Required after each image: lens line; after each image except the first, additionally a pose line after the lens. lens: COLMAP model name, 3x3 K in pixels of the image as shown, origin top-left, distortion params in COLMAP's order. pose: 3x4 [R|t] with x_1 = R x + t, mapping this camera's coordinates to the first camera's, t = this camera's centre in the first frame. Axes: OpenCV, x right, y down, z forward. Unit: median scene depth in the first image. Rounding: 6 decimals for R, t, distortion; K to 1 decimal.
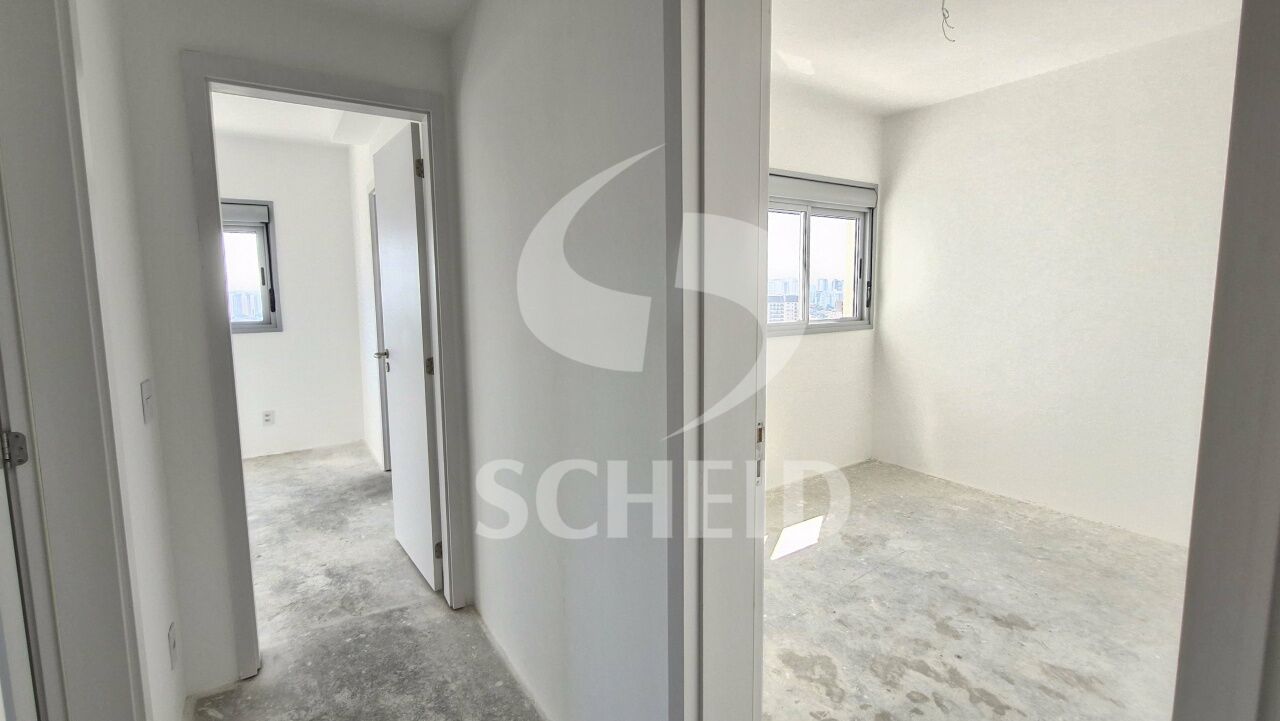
lens RADIAL K [[502.6, 0, 637.6], [0, 502.6, 351.1], [0, 0, 1]] dist [-0.004500, -0.000827]
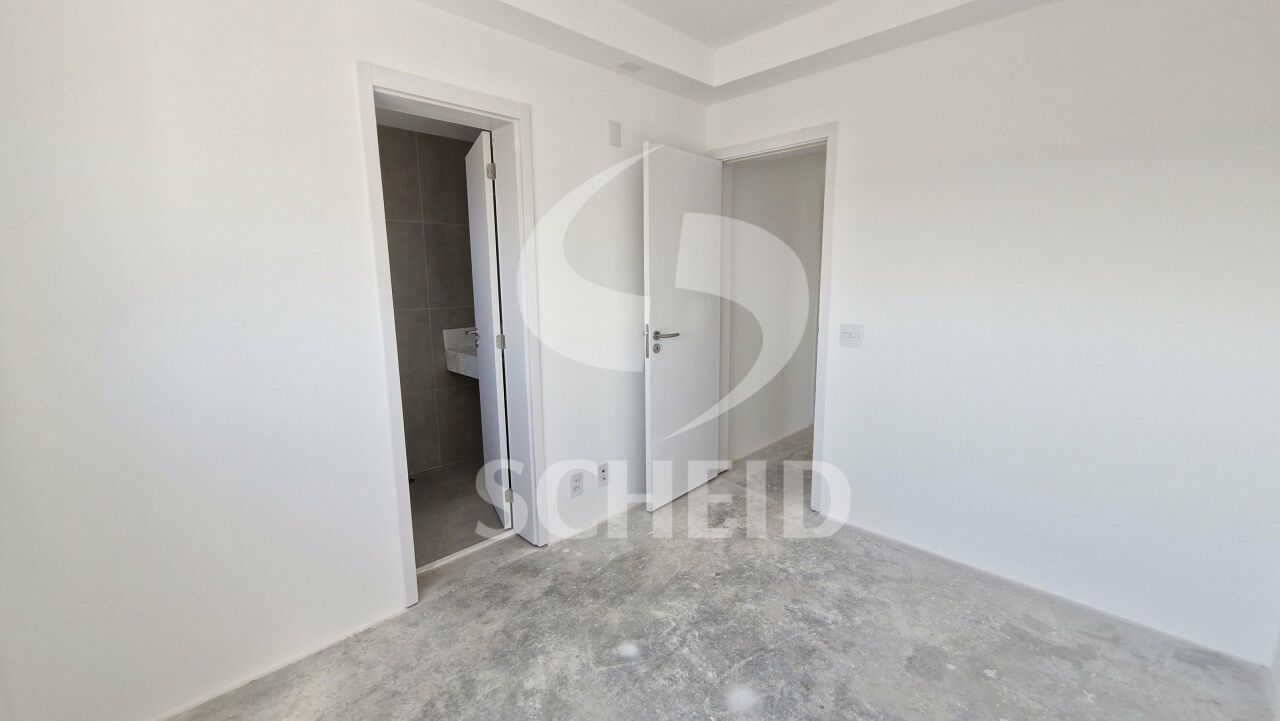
lens RADIAL K [[502.6, 0, 637.1], [0, 502.6, 356.5], [0, 0, 1]] dist [-0.004500, -0.000827]
pose [[-0.145189, -0.154704, 0.977234, -1.738572], [0.116765, 0.978119, 0.172192, -0.137998], [-0.982490, 0.139107, -0.123948, 1.360978]]
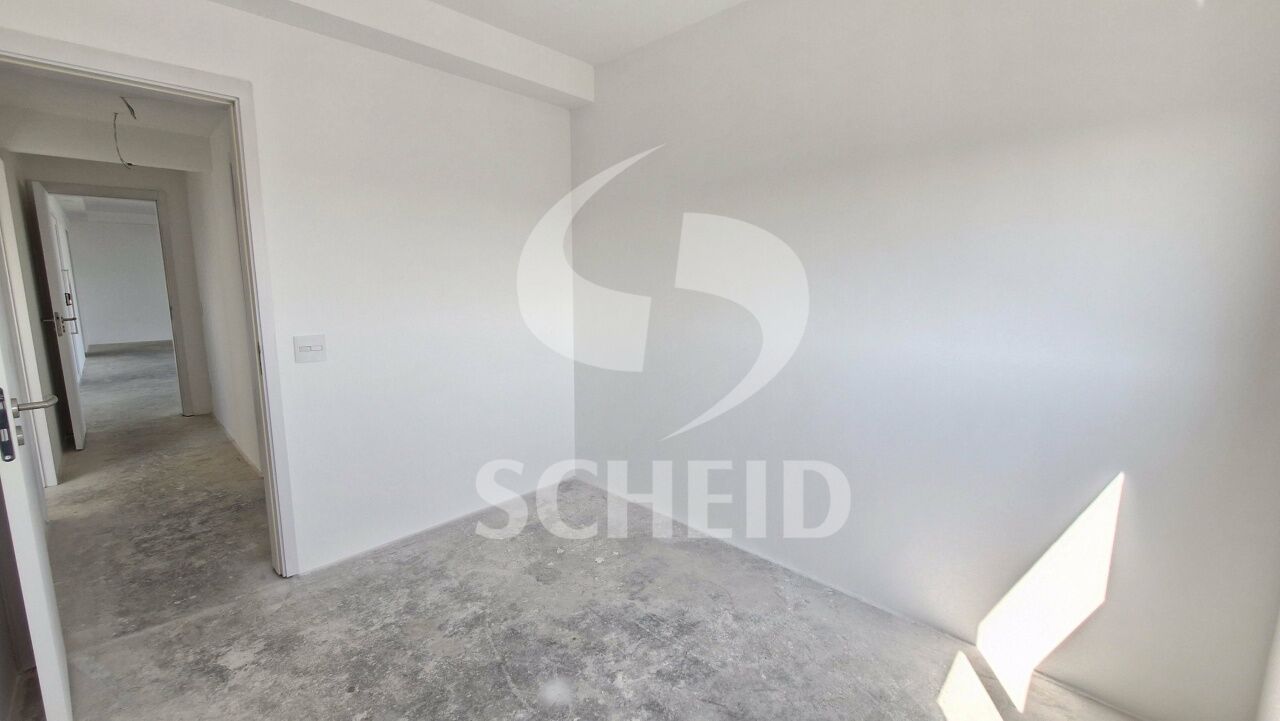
lens RADIAL K [[502.6, 0, 640.2], [0, 502.6, 357.8], [0, 0, 1]] dist [-0.004500, -0.000827]
pose [[-0.982719, 0.027391, -0.183065, -1.151039], [-0.022211, 0.964396, 0.263528, -0.185526], [0.183765, 0.263040, -0.947122, 1.771149]]
